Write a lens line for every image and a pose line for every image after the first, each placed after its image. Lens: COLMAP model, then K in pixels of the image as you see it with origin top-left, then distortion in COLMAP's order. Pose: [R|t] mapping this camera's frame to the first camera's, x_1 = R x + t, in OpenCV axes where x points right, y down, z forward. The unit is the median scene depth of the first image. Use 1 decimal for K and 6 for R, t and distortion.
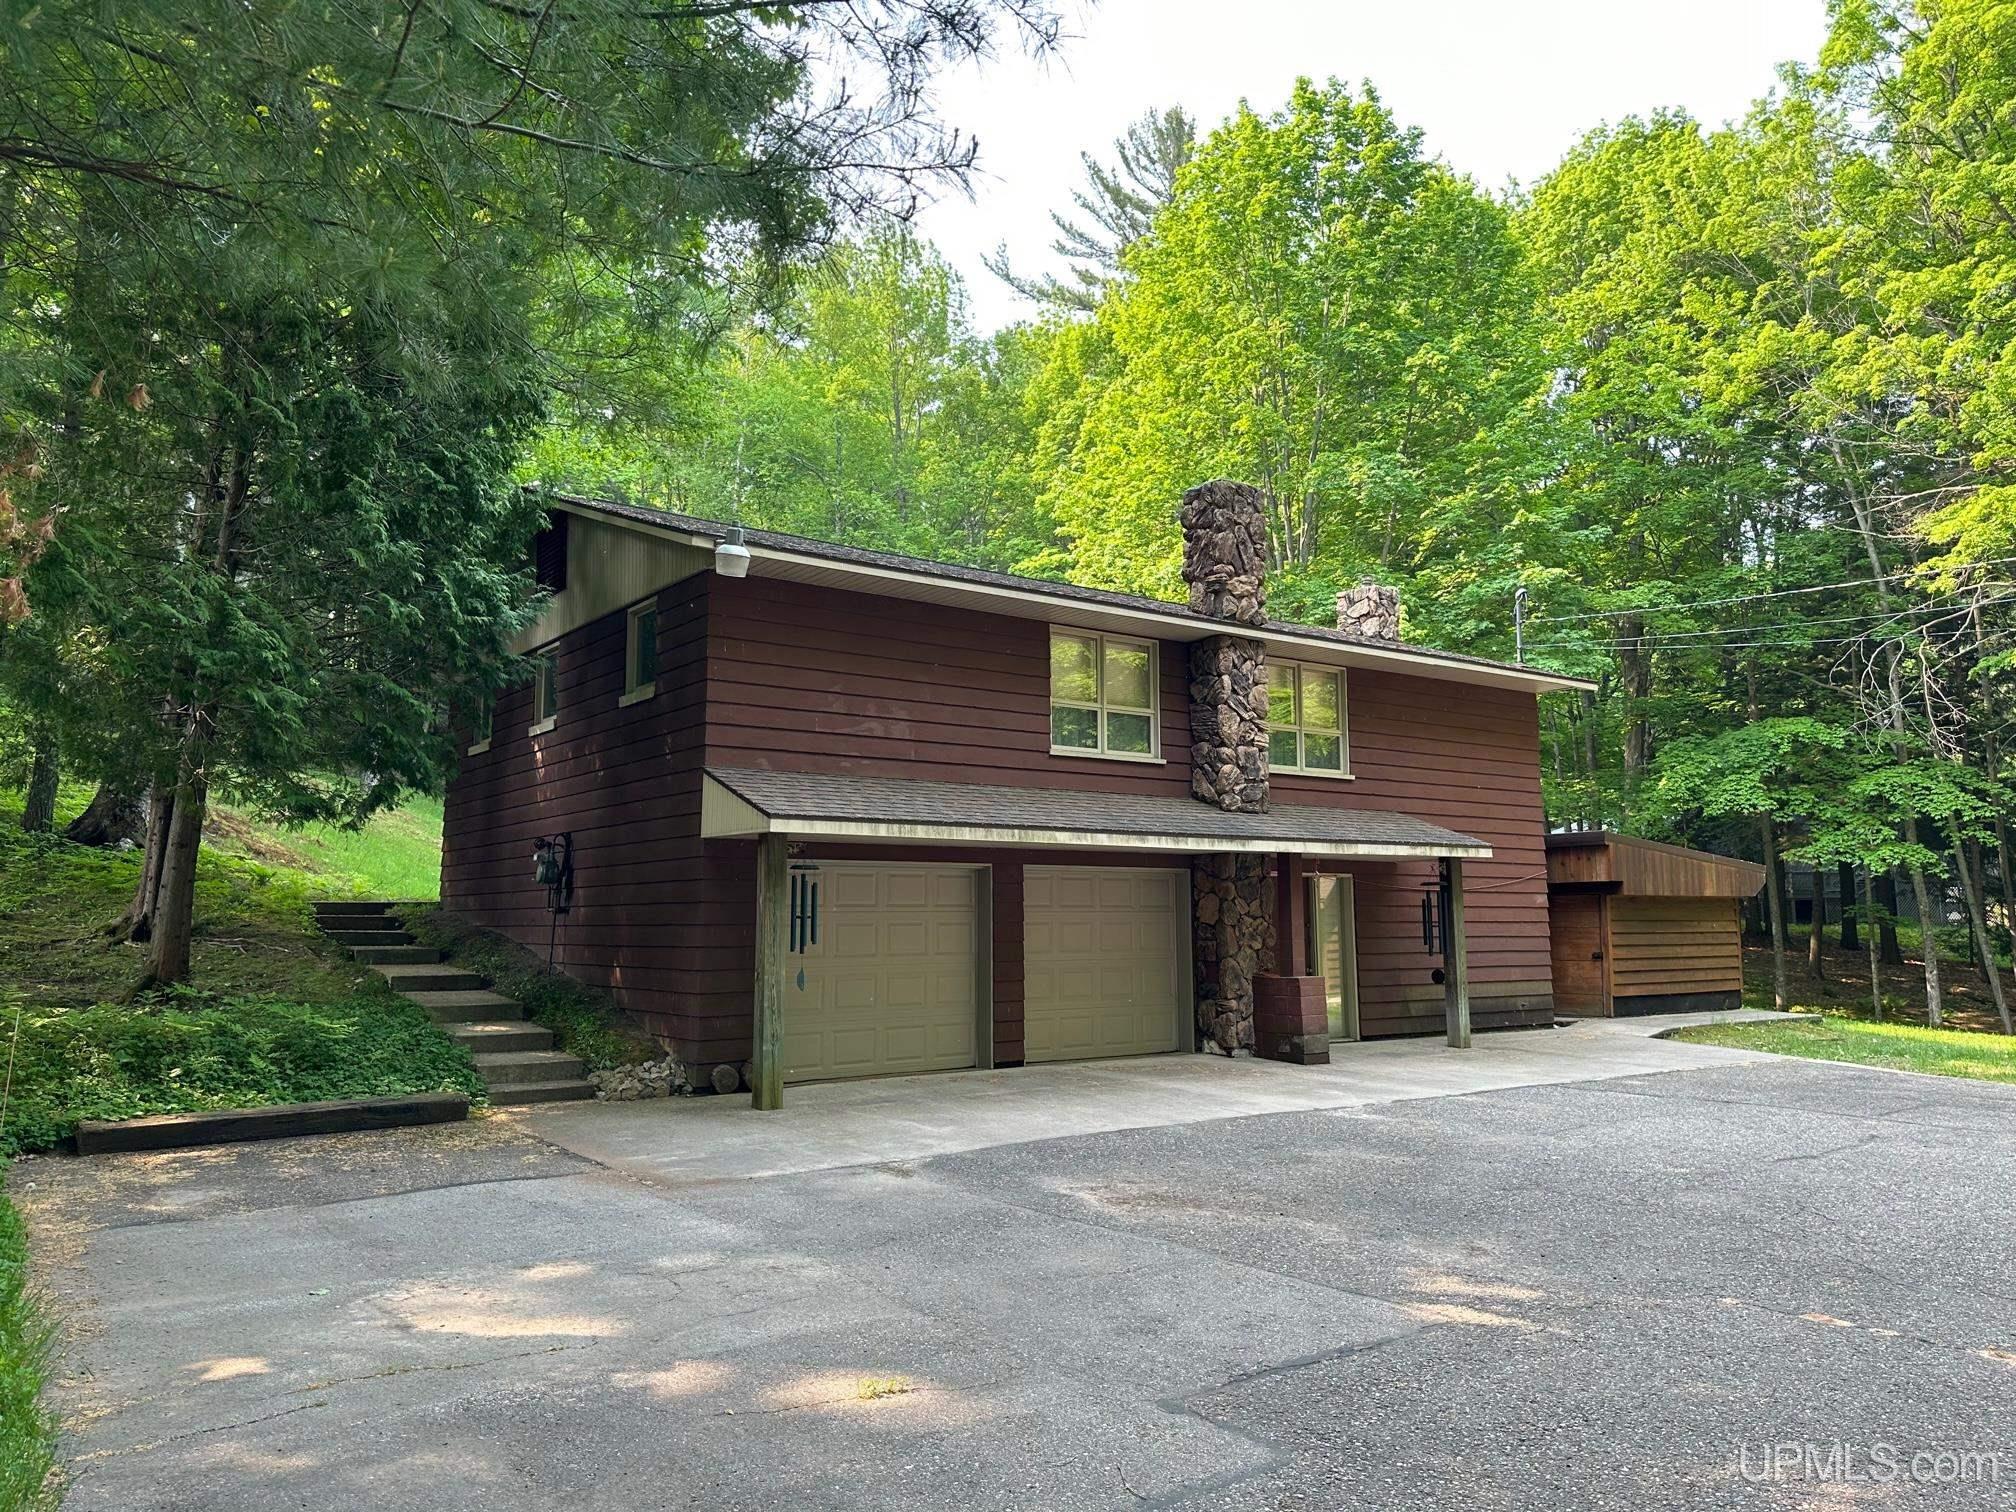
lens RADIAL K [[1458.4, 0, 1005.0], [0, 1458.4, 732.1], [0, 0, 1]] dist [0.063089, -0.002873]
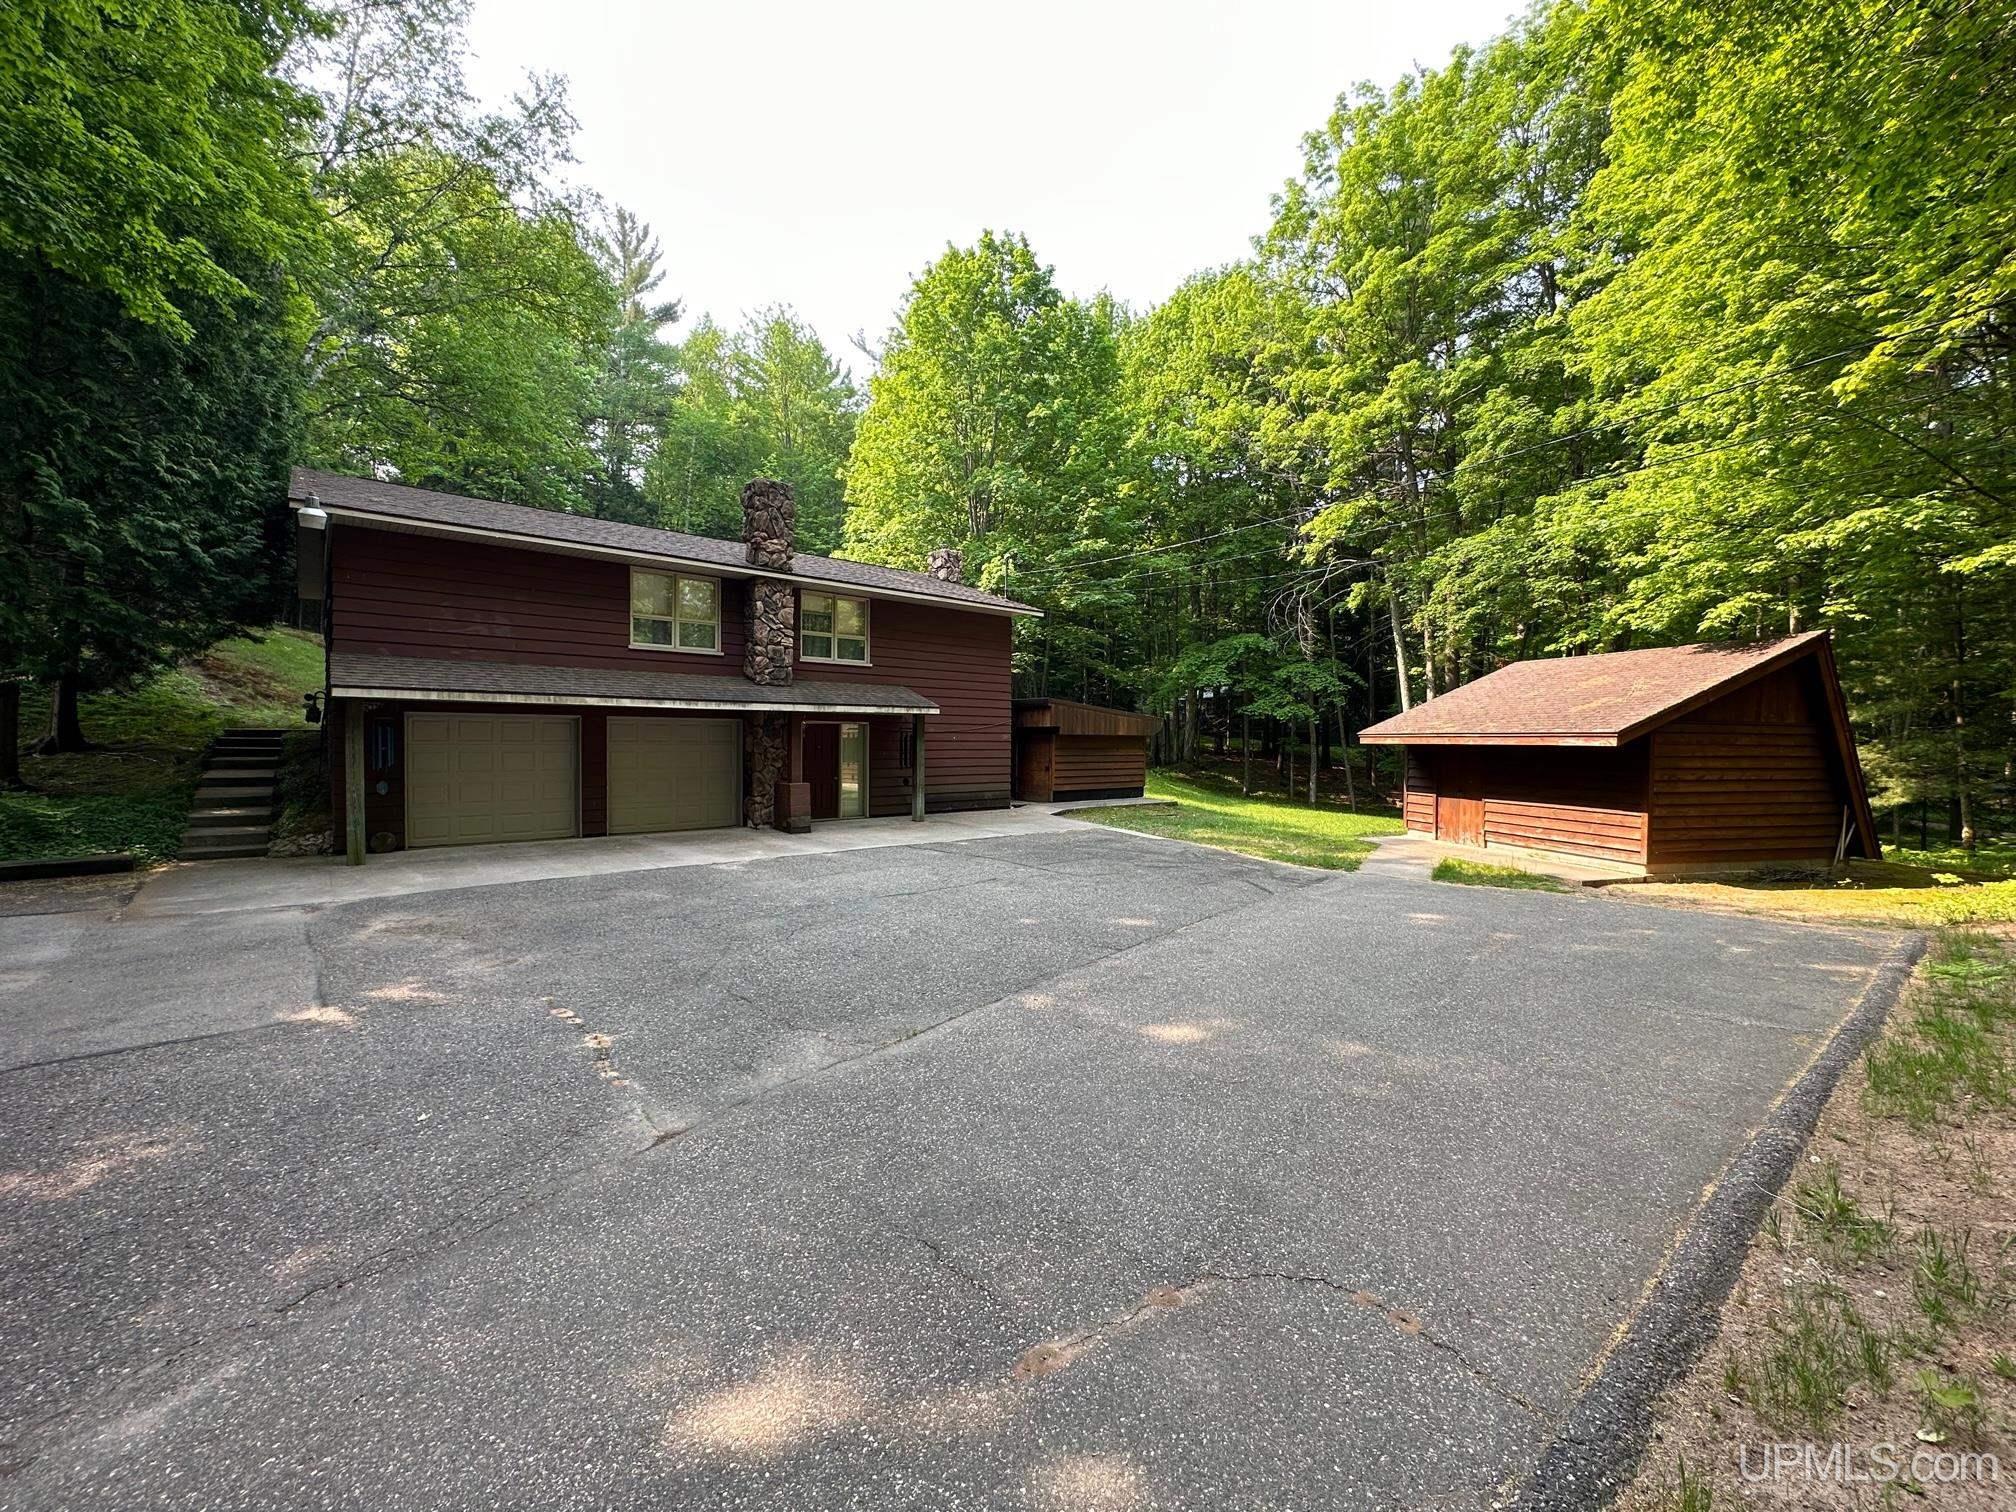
lens RADIAL K [[813.6, 0, 1008.0], [0, 813.6, 756.0], [0, 0, 1]] dist [-0.002801, -0.000530]
pose [[0.997536, 0.013355, 0.068879, 0.364786], [-0.023769, 0.987991, 0.152673, -0.013572], [-0.066013, -0.153934, 0.985874, 0.057791]]
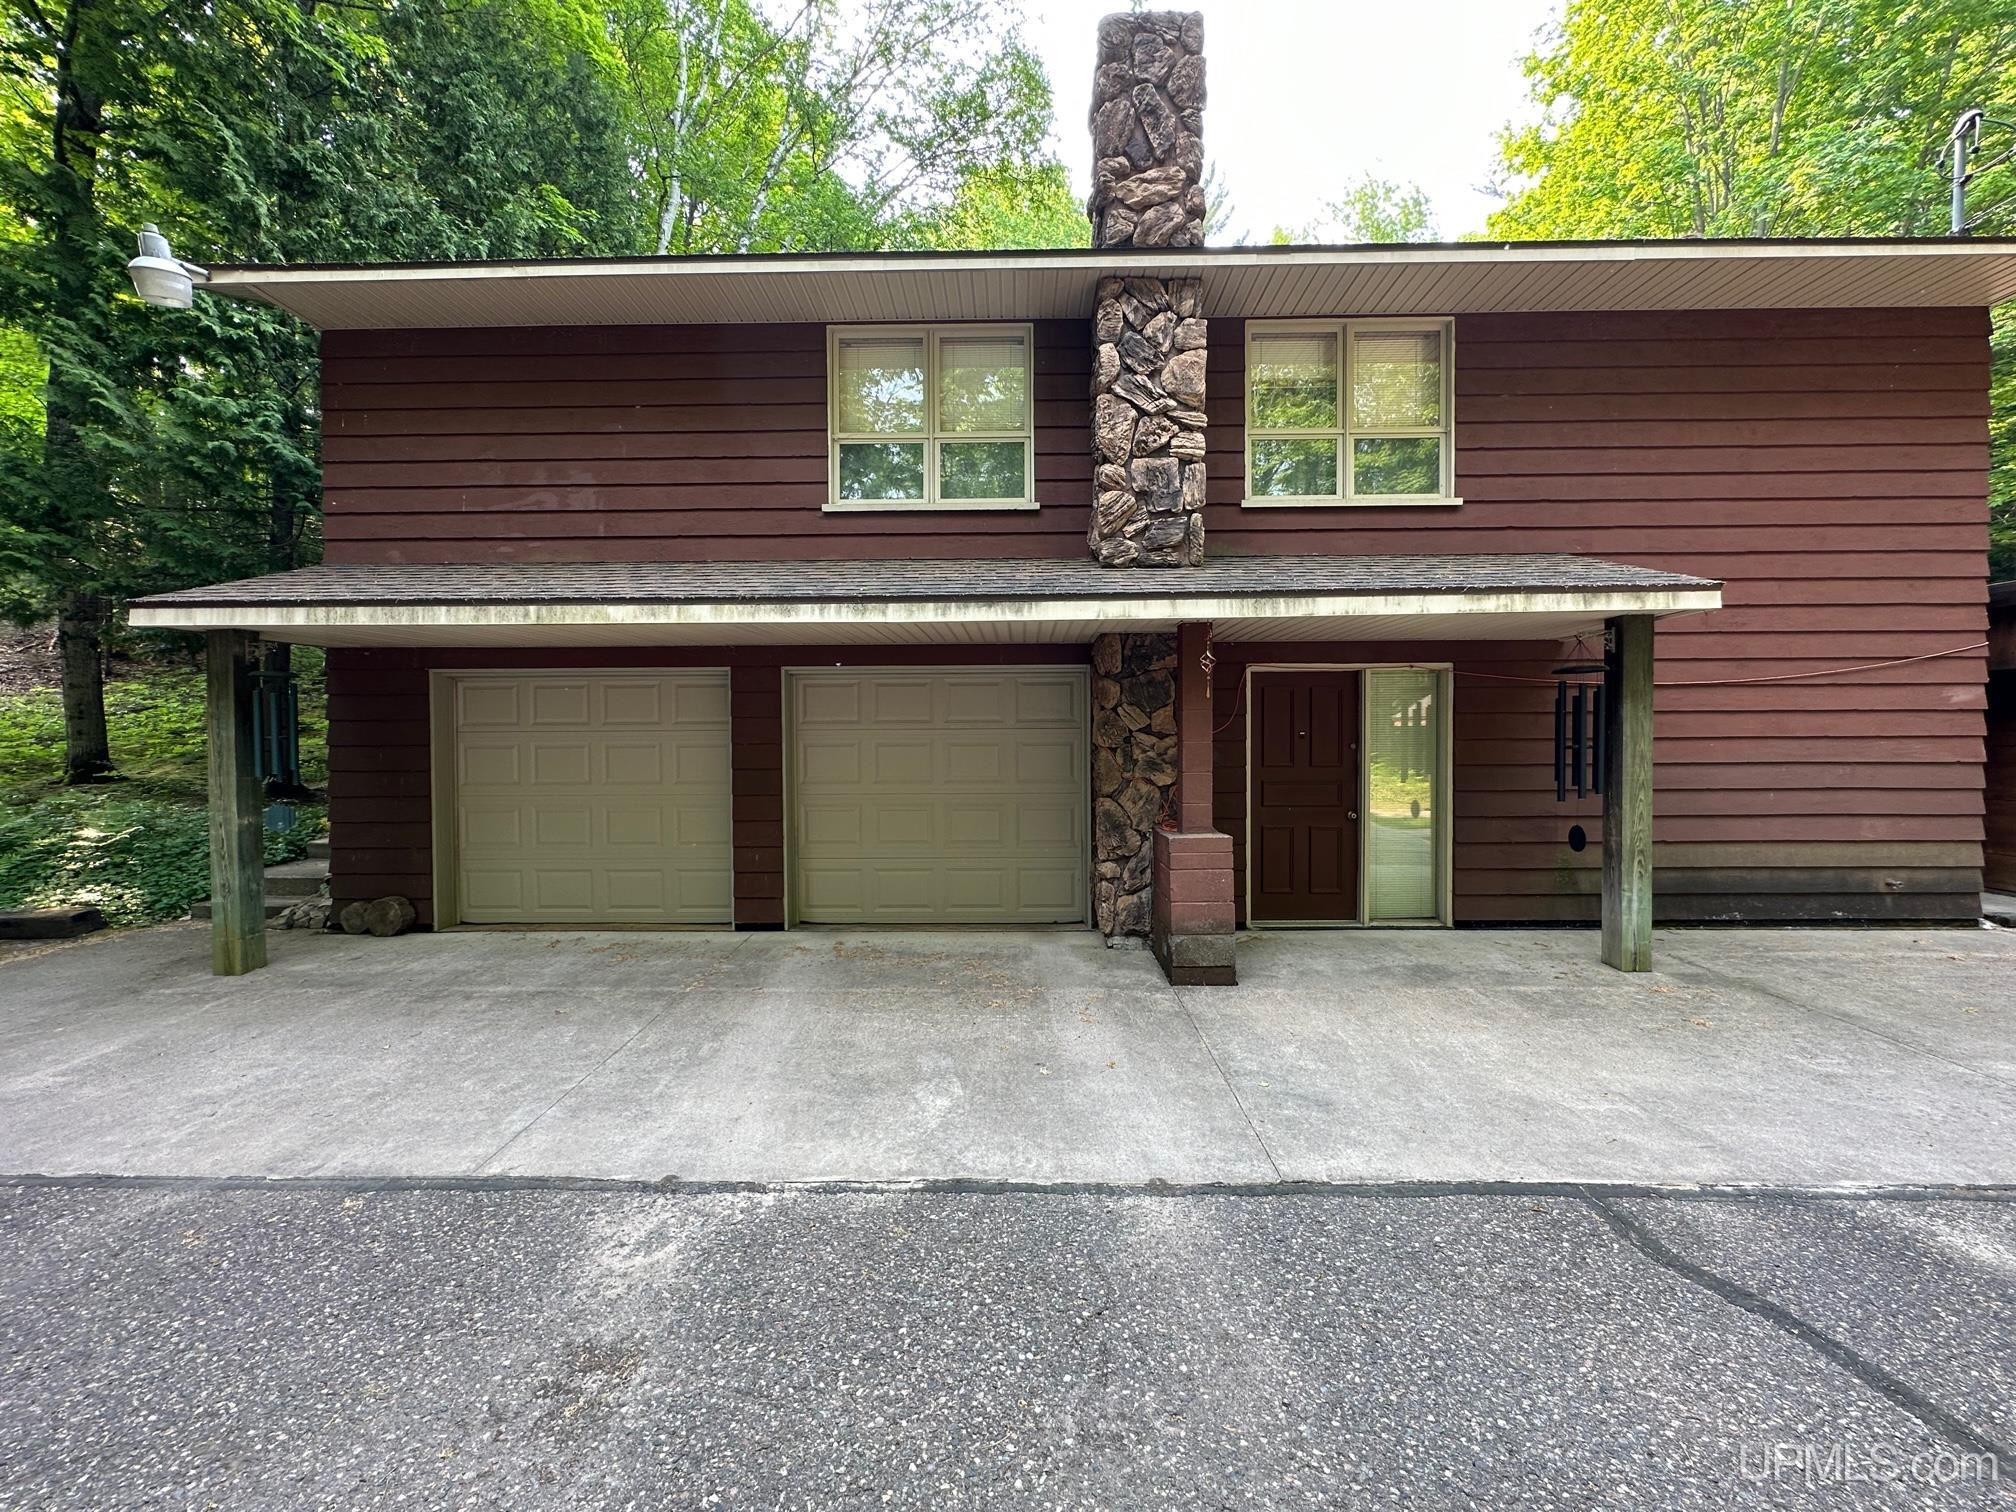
lens RADIAL K [[813.6, 0, 1008.0], [0, 813.6, 756.0], [0, 0, 1]] dist [-0.002801, -0.000530]
pose [[0.795209, 0.010713, -0.606241, 0.323703], [0.081327, 0.988925, 0.124152, 0.085633], [0.600857, -0.148031, 0.785531, 0.673725]]
